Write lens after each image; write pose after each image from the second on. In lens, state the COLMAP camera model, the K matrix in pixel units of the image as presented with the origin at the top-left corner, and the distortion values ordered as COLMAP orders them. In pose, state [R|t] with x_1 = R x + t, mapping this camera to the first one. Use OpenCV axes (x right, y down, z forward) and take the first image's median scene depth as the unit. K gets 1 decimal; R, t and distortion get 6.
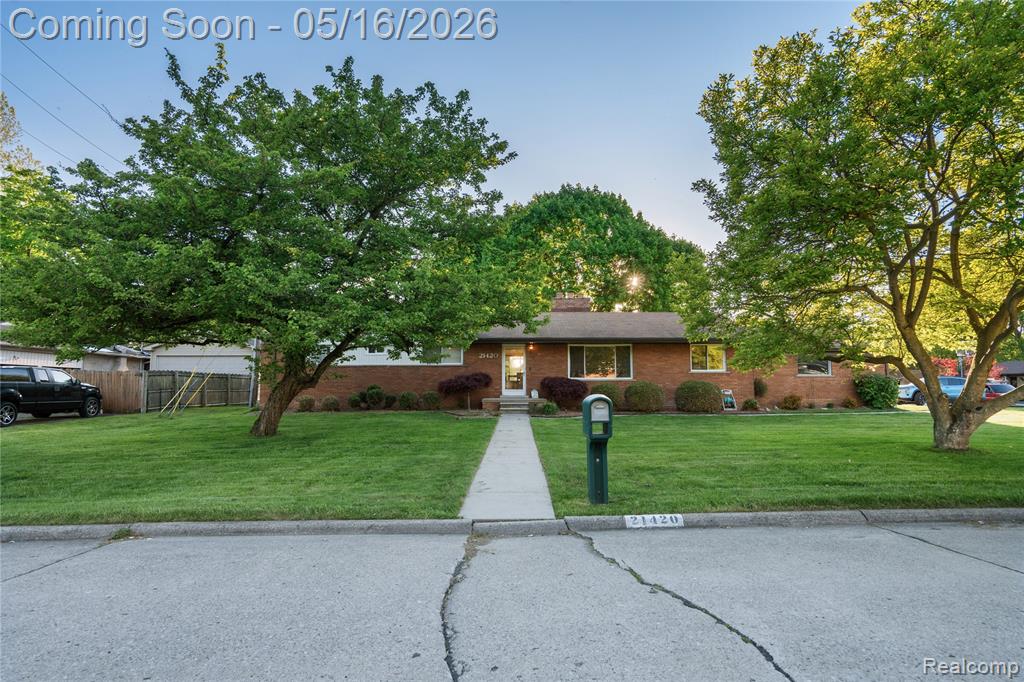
lens RADIAL K [[593.8, 0, 512.0], [0, 593.8, 341.0], [0, 0, 1]] dist [0.000446, 0.001170]
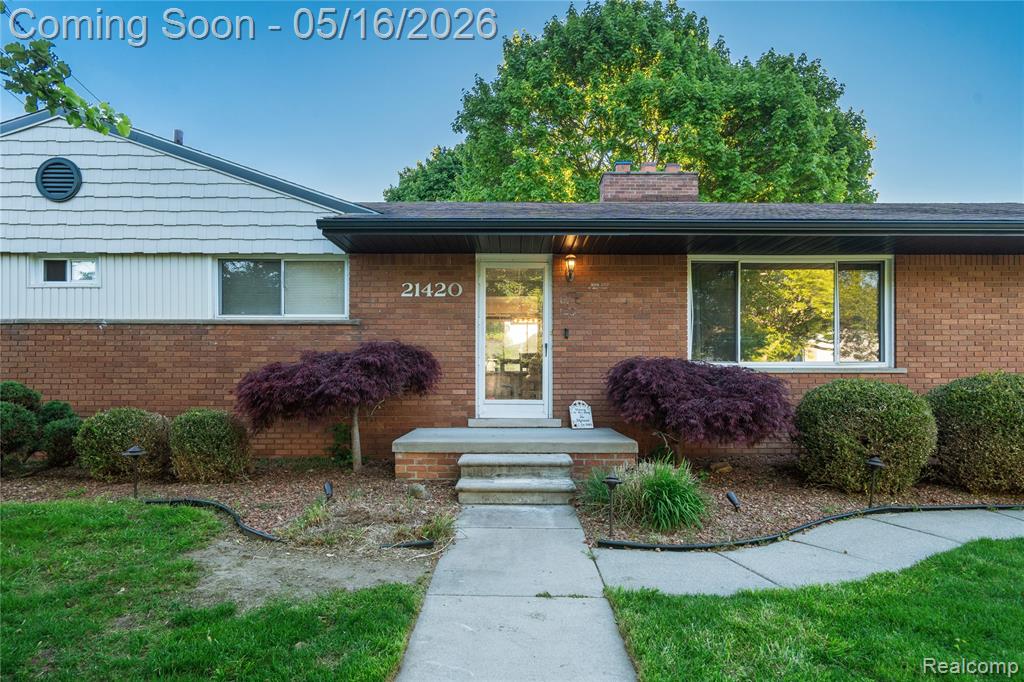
lens RADIAL K [[593.8, 0, 512.0], [0, 593.8, 341.0], [0, 0, 1]] dist [0.000446, 0.001170]
pose [[0.999993, 0.002133, 0.002938, 0.001637], [-0.002181, 0.999859, 0.016678, 0.045910], [-0.002902, -0.016685, 0.999857, 0.692916]]
